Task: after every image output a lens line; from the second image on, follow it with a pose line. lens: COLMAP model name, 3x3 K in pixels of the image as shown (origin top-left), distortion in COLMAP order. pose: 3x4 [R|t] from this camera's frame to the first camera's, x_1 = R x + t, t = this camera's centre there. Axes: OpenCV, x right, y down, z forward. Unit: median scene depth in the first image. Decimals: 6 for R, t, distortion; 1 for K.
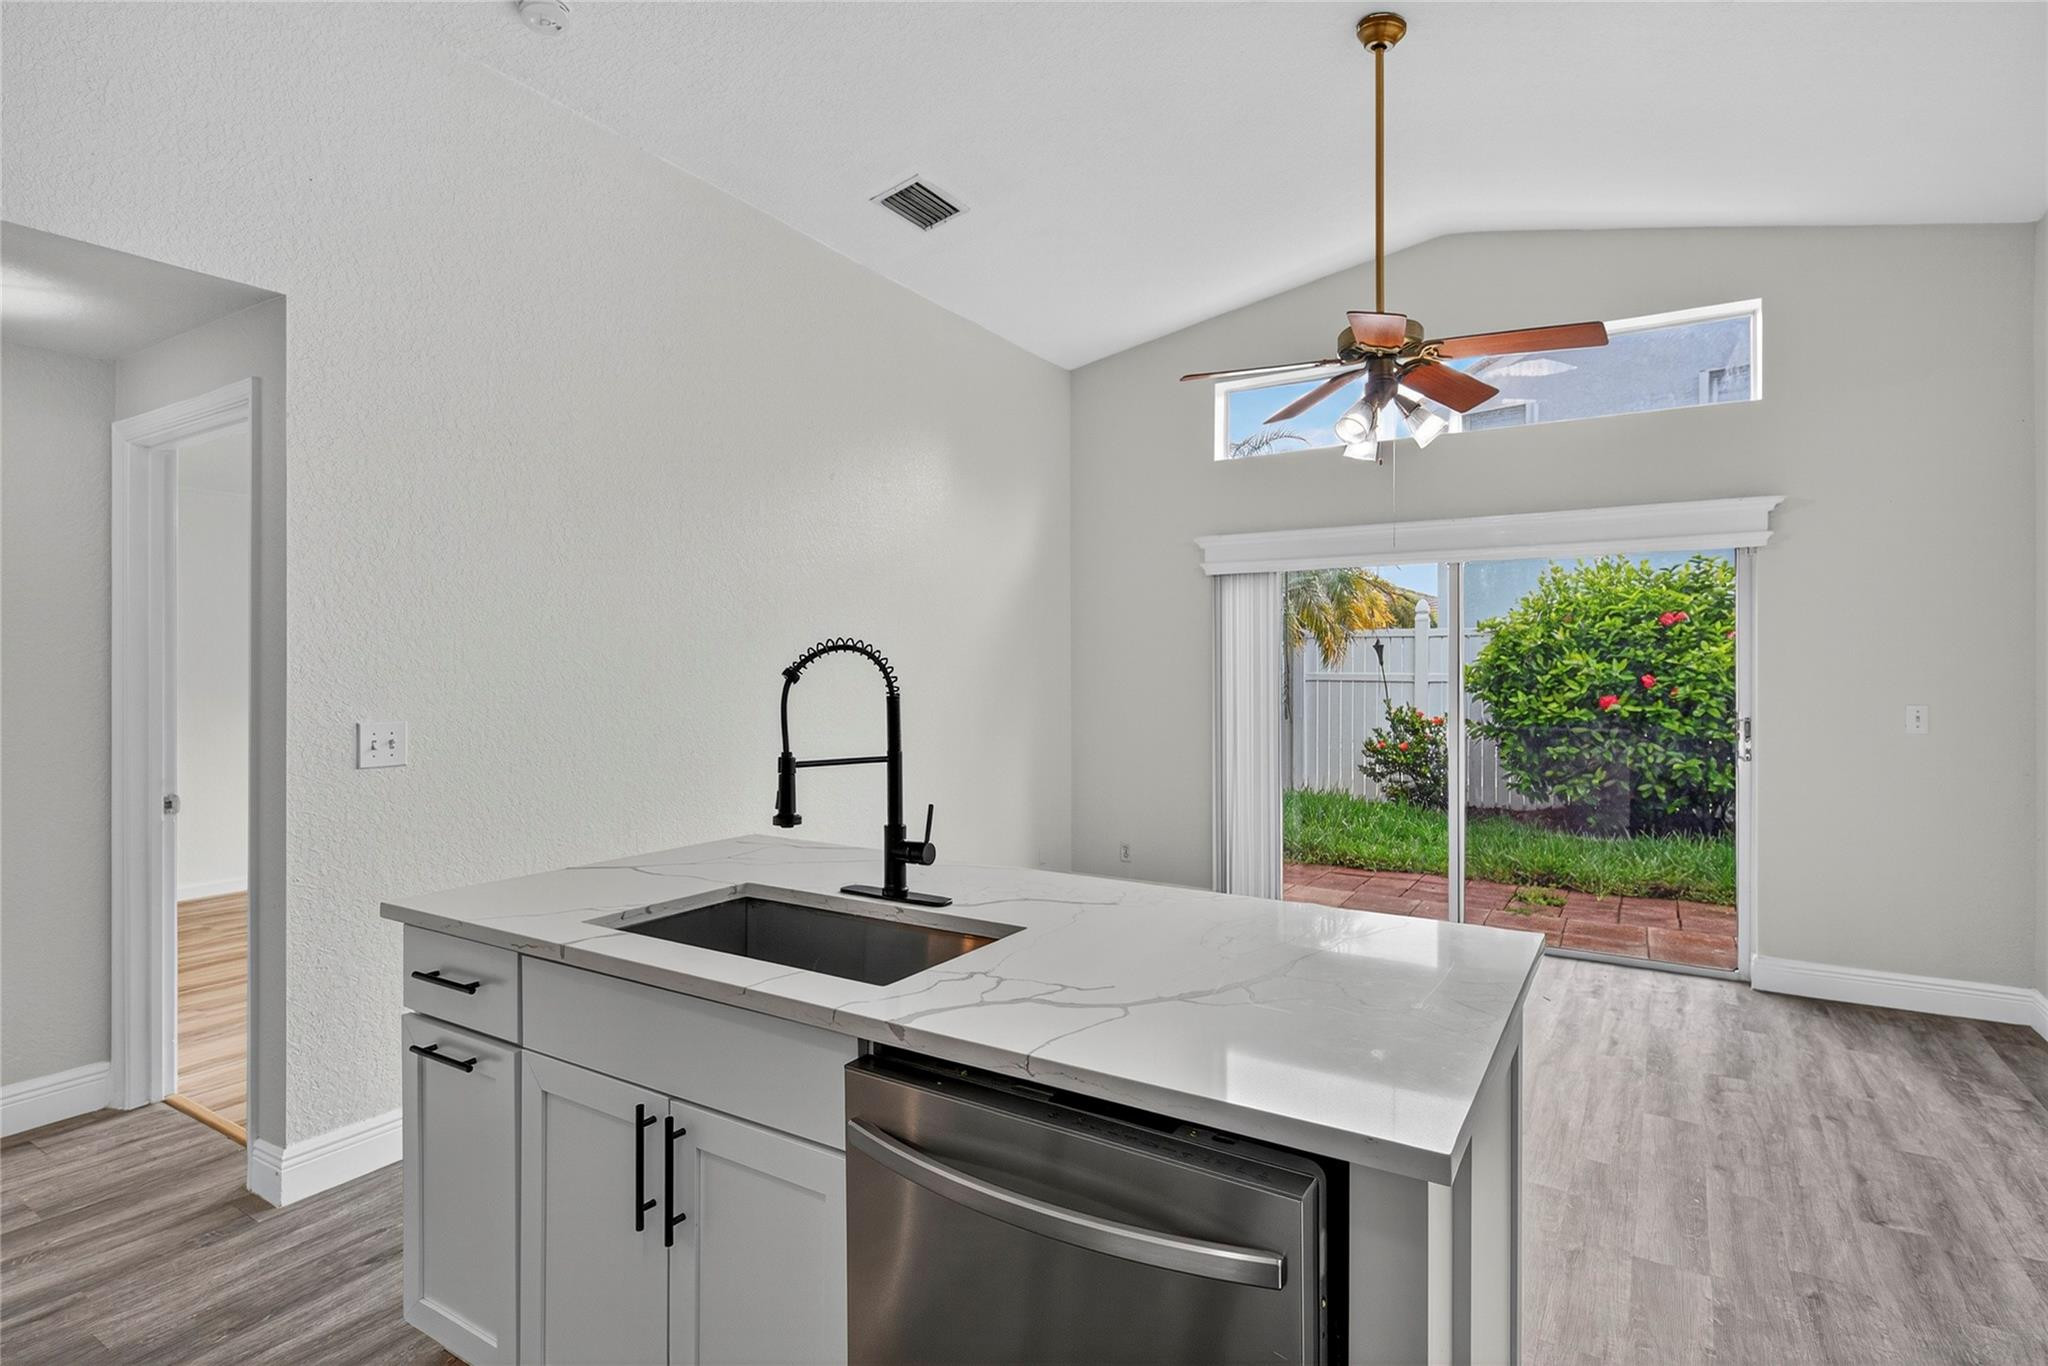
lens RADIAL K [[1011.1, 0, 1028.8], [0, 1011.1, 669.1], [0, 0, 1]] dist [0.017041, -0.009517]
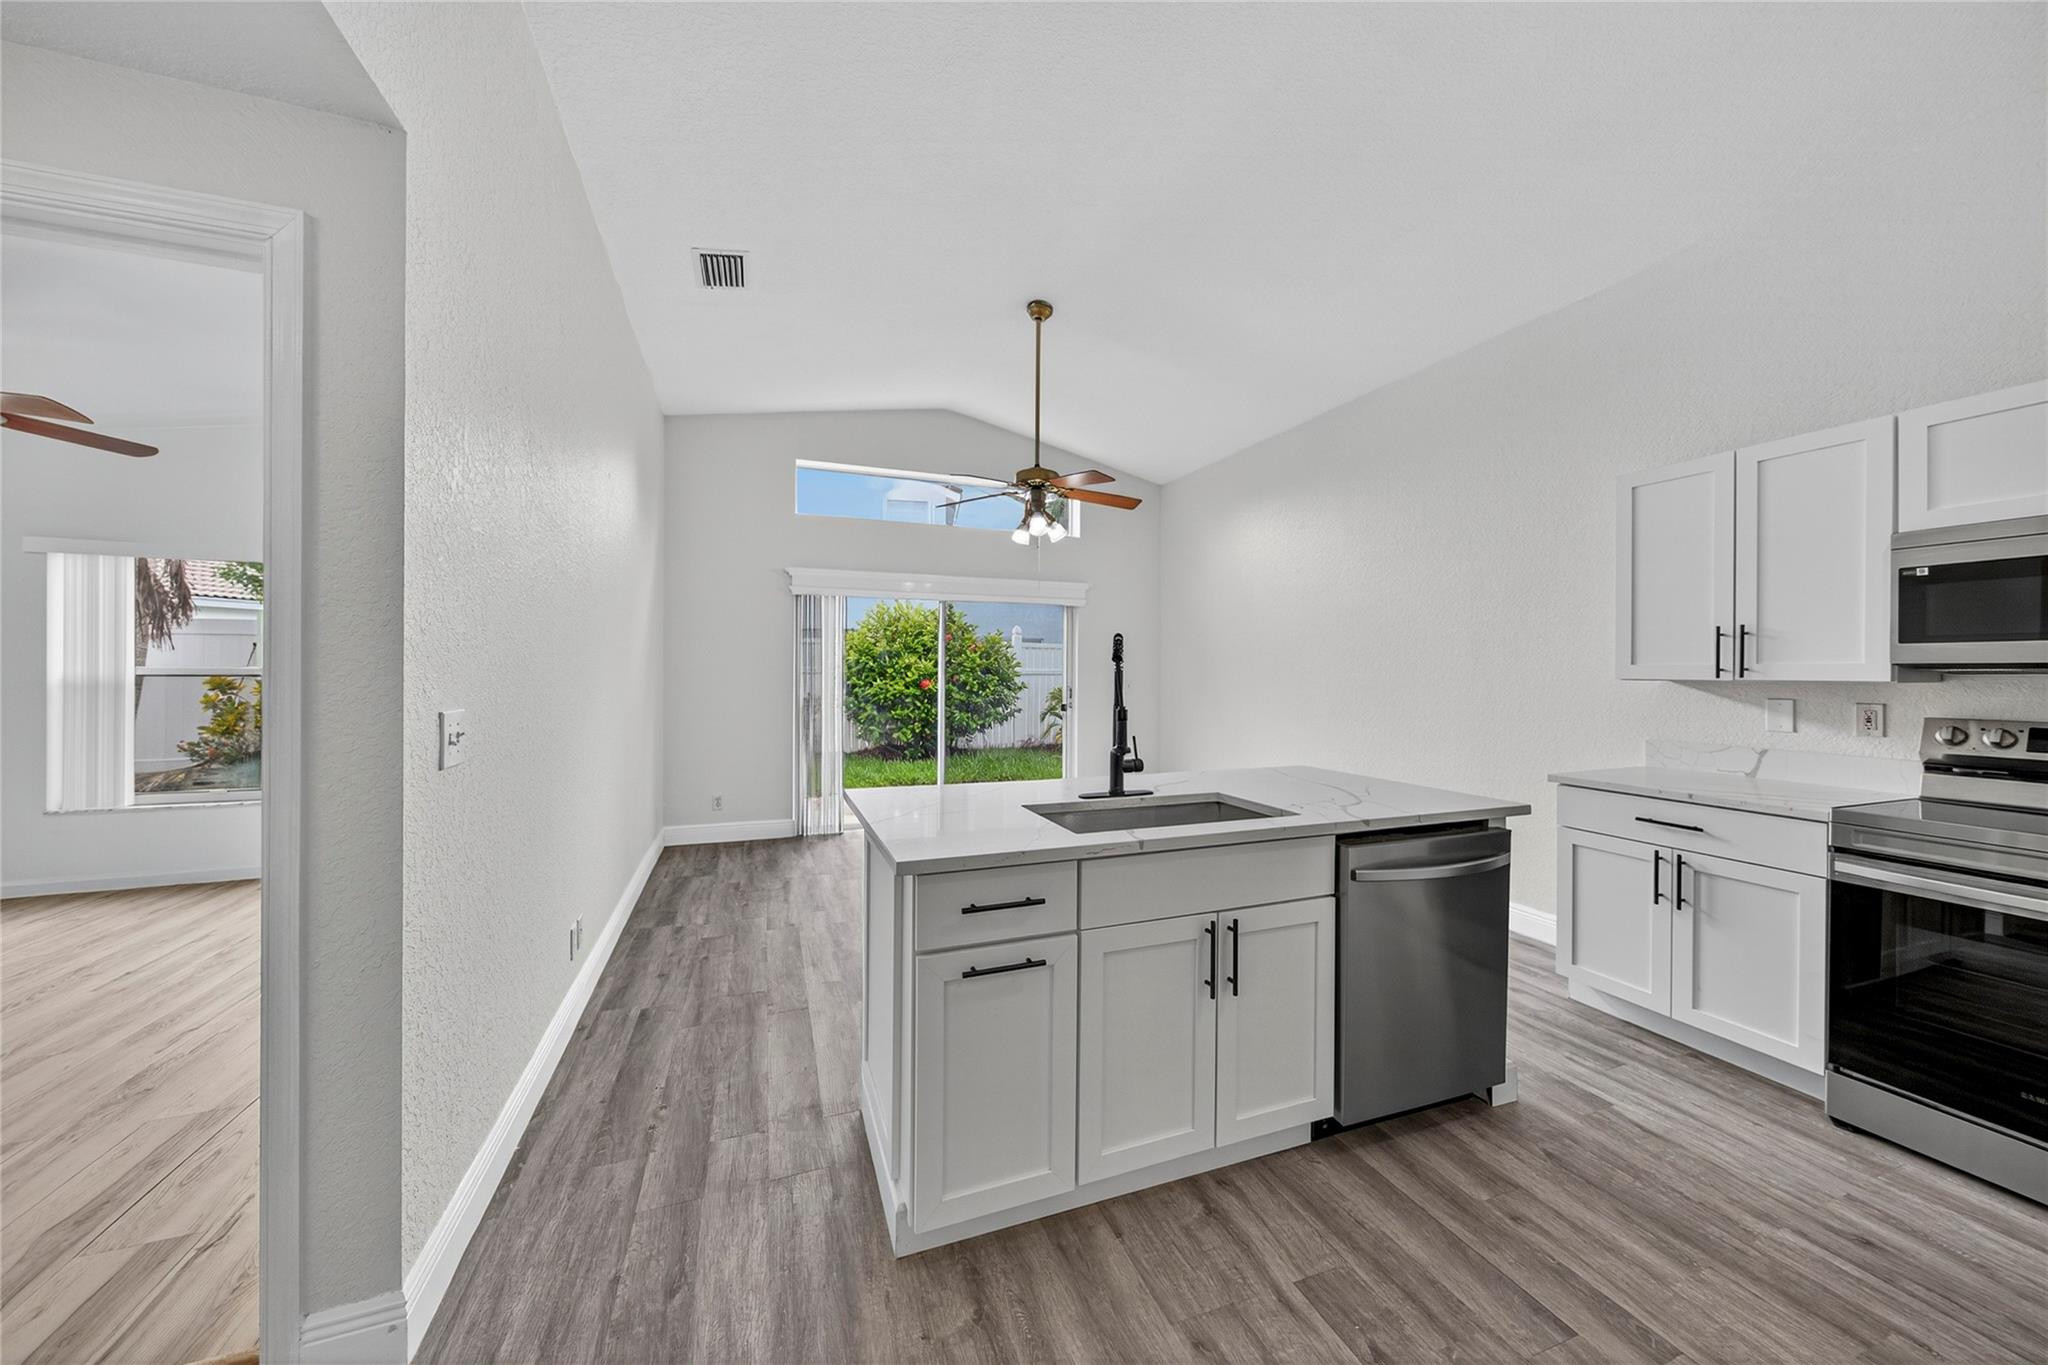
lens RADIAL K [[701.6, 0, 1026.8], [0, 701.6, 670.2], [0, 0, 1]] dist [-0.000130, -0.001422]
pose [[0.607404, 0.002378, 0.794390, -0.925351], [-0.005605, 0.999983, 0.001292, 0.020215], [-0.794374, -0.005237, 0.607407, 0.359195]]
